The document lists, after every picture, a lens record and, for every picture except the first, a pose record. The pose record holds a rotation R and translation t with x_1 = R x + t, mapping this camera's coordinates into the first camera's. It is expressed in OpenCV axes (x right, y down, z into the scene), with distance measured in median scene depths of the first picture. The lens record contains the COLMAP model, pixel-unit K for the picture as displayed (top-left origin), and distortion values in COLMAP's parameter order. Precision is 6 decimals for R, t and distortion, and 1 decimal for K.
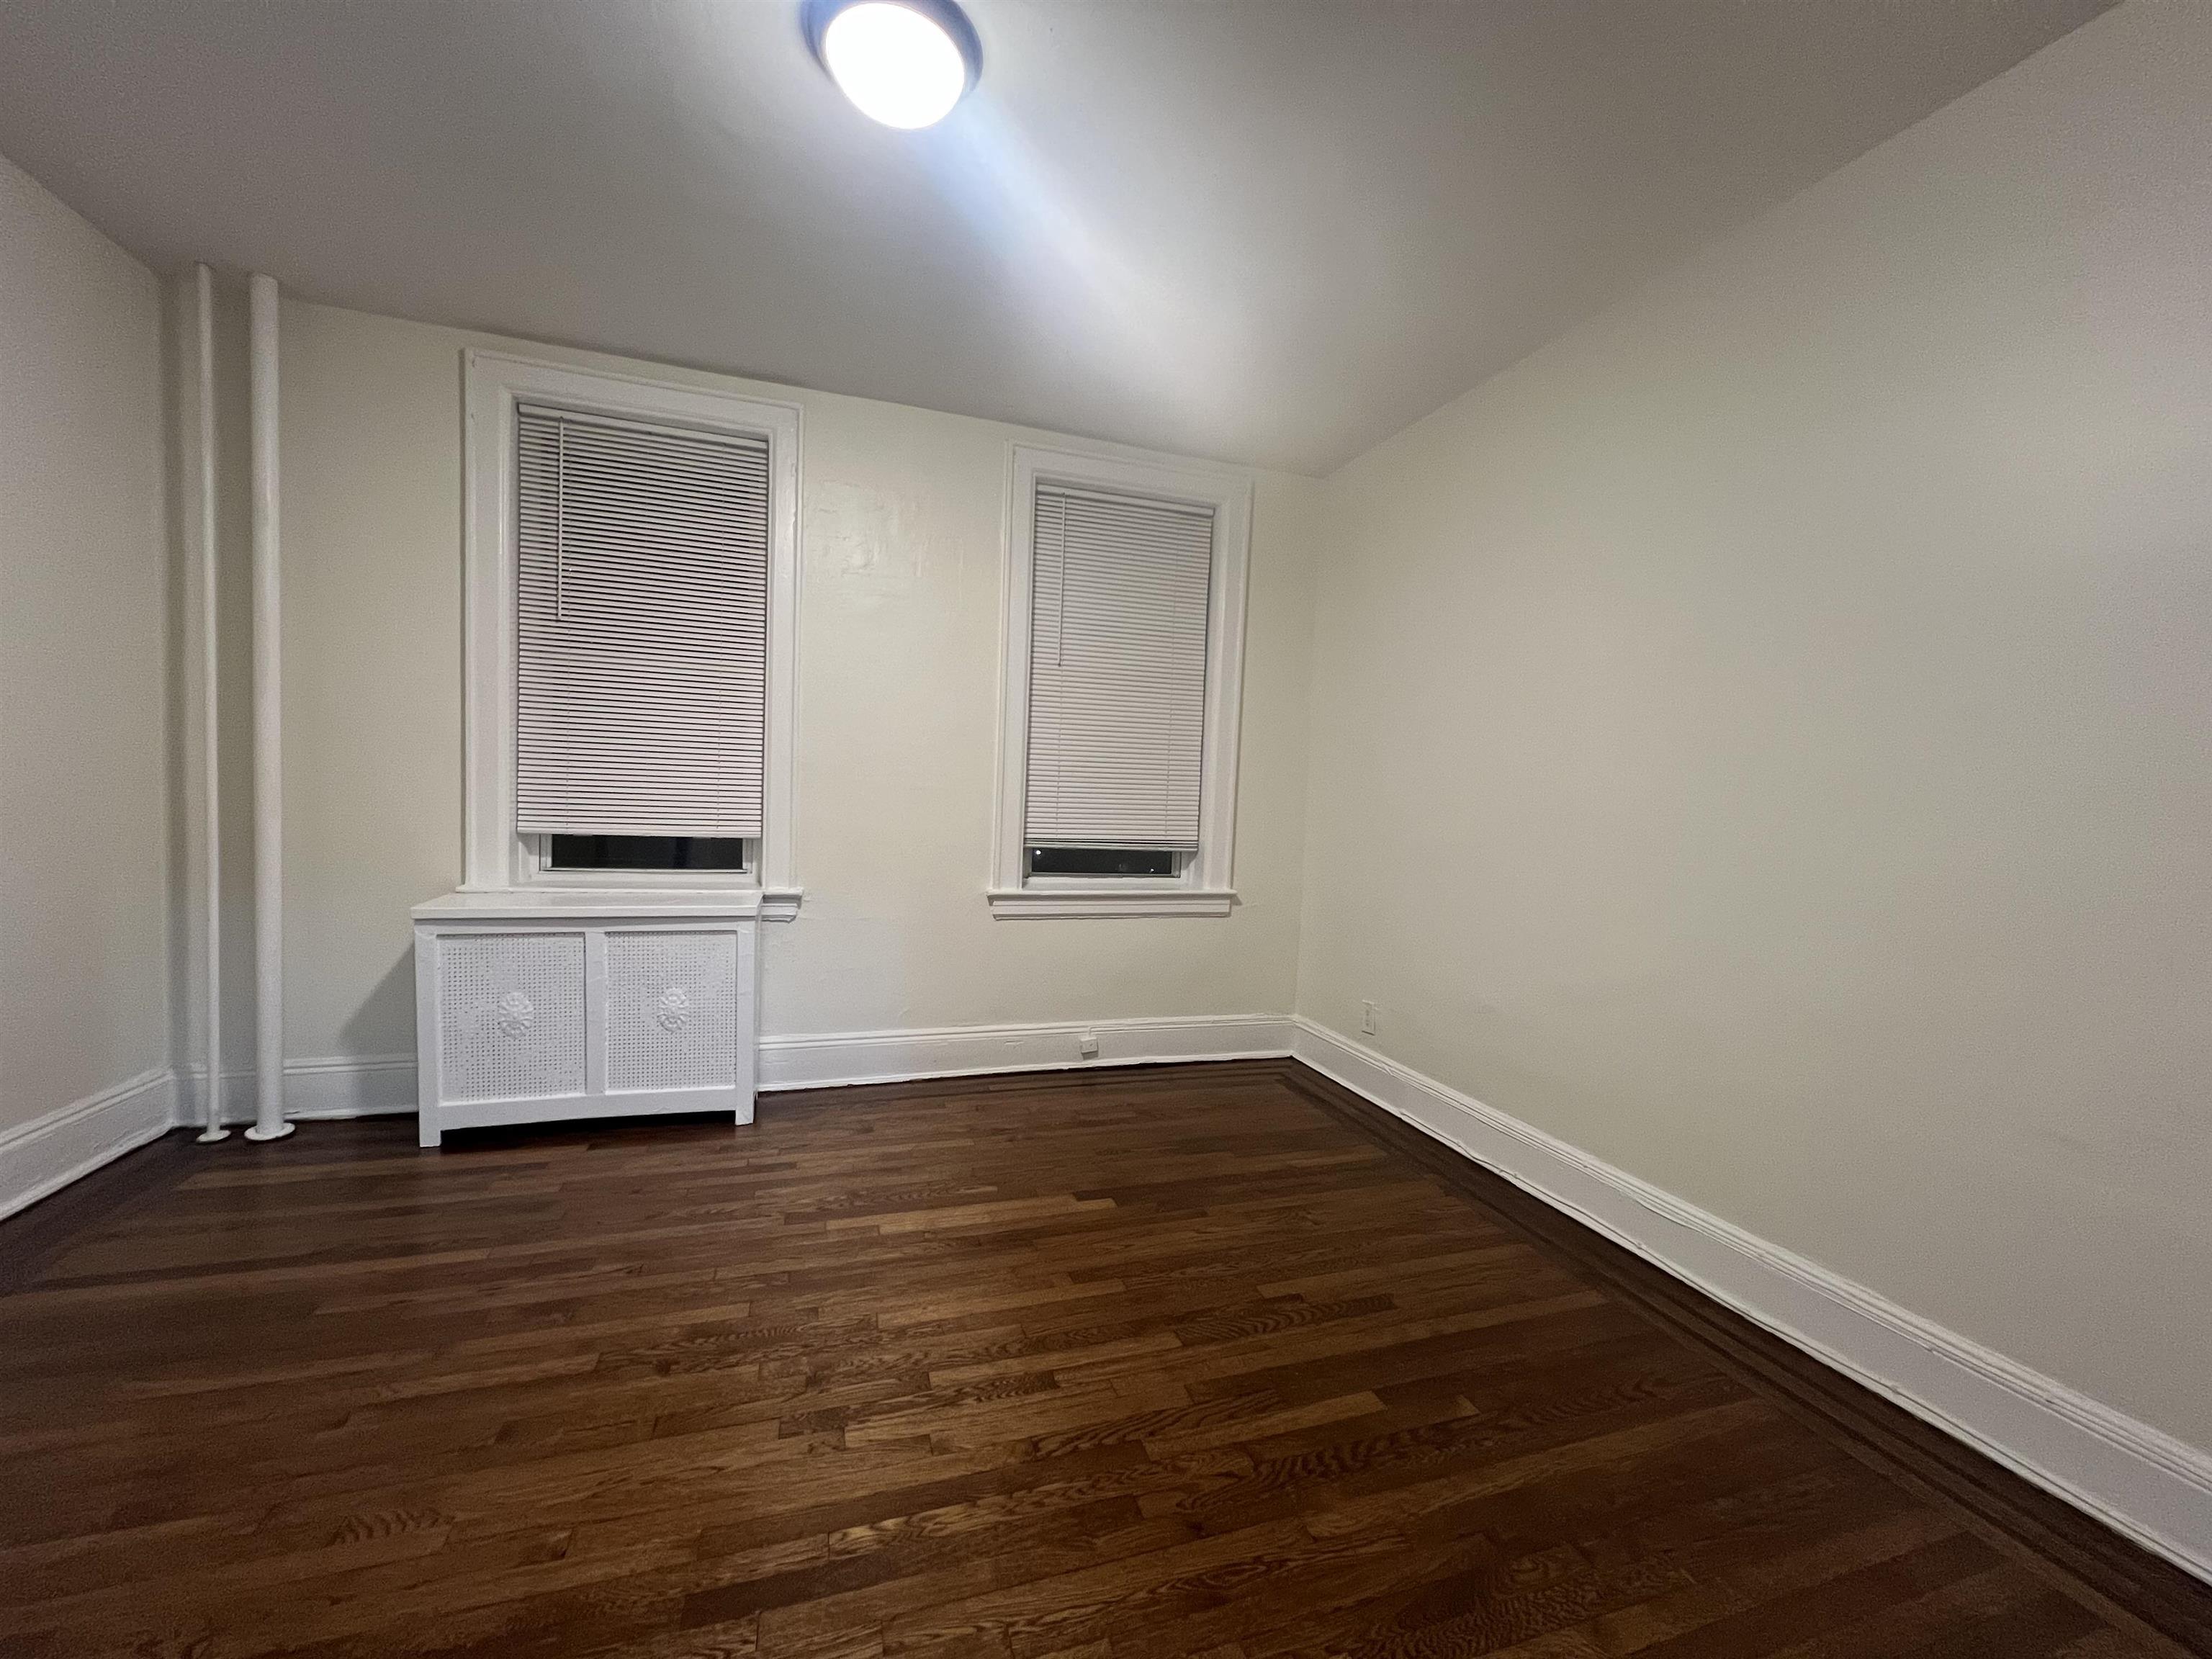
lens RADIAL K [[880.7, 0, 1104.0], [0, 880.7, 840.2], [0, 0, 1]] dist [-0.001728, 0.000300]
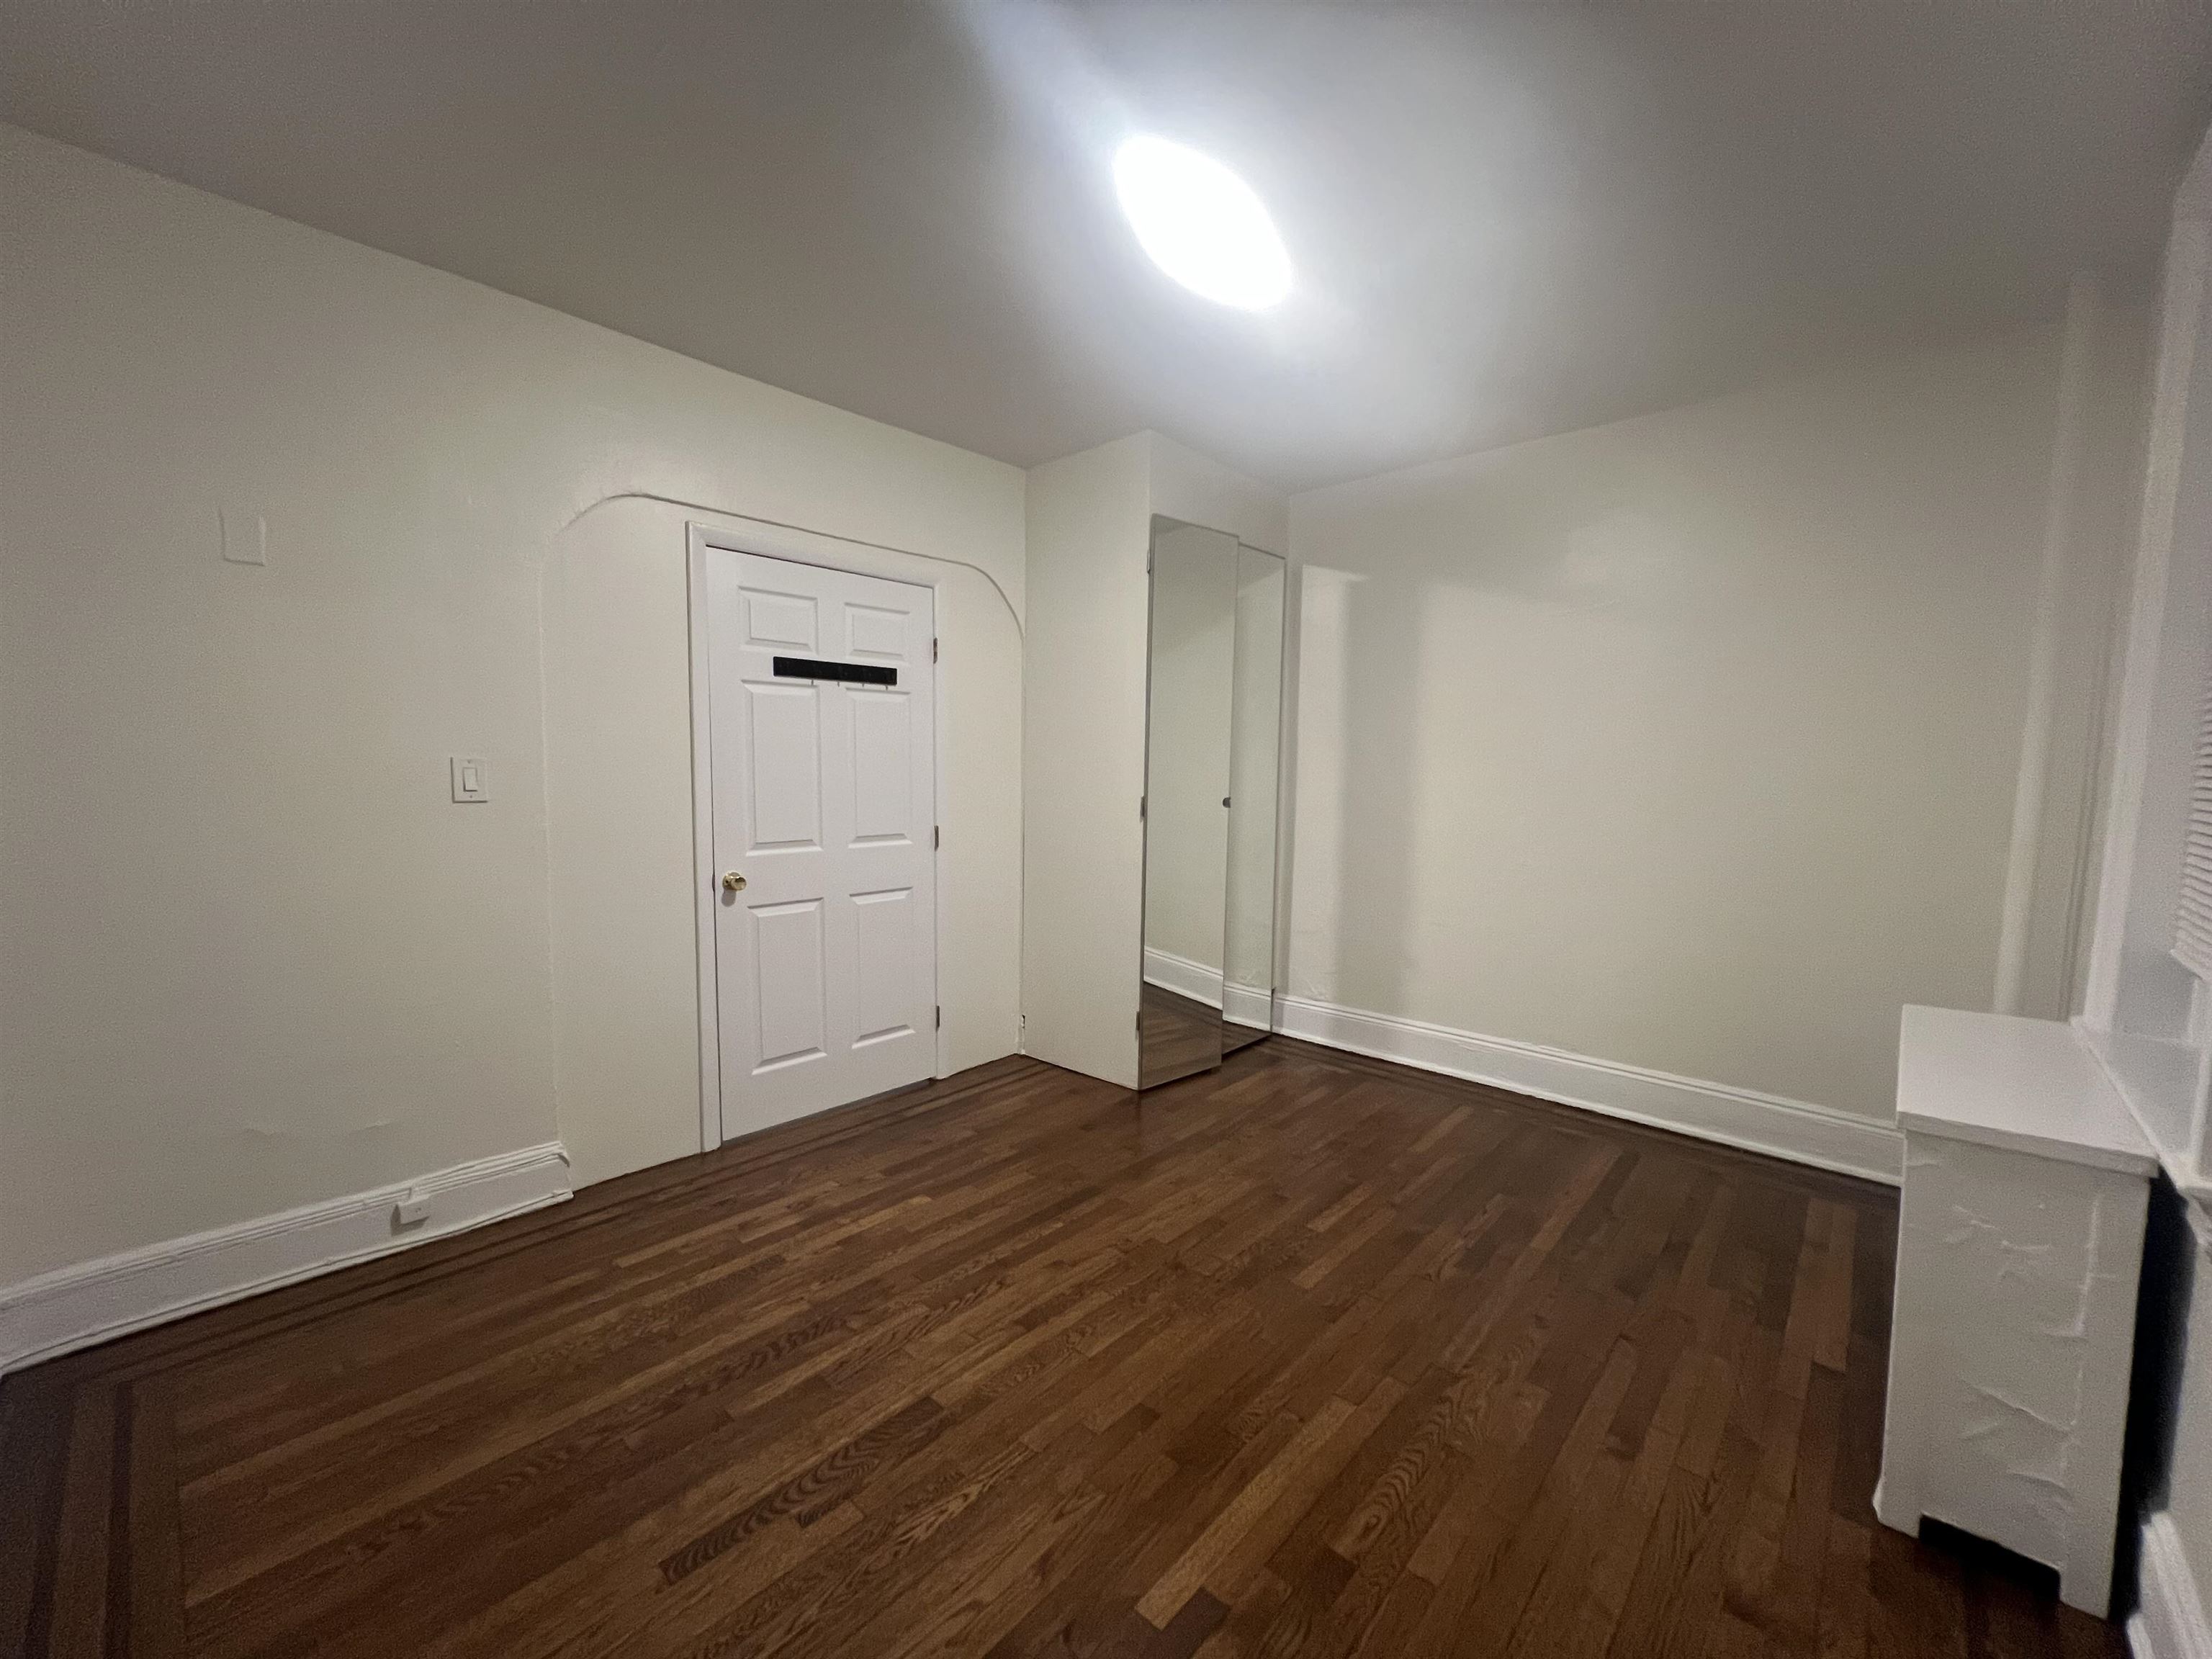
lens RADIAL K [[880.7, 0, 1104.0], [0, 880.7, 840.2], [0, 0, 1]] dist [-0.001728, 0.000300]
pose [[-0.868920, -0.006611, -0.494908, 0.414177], [-0.072577, 0.990804, 0.114190, -0.169434], [0.489602, 0.135141, -0.861410, 1.874985]]
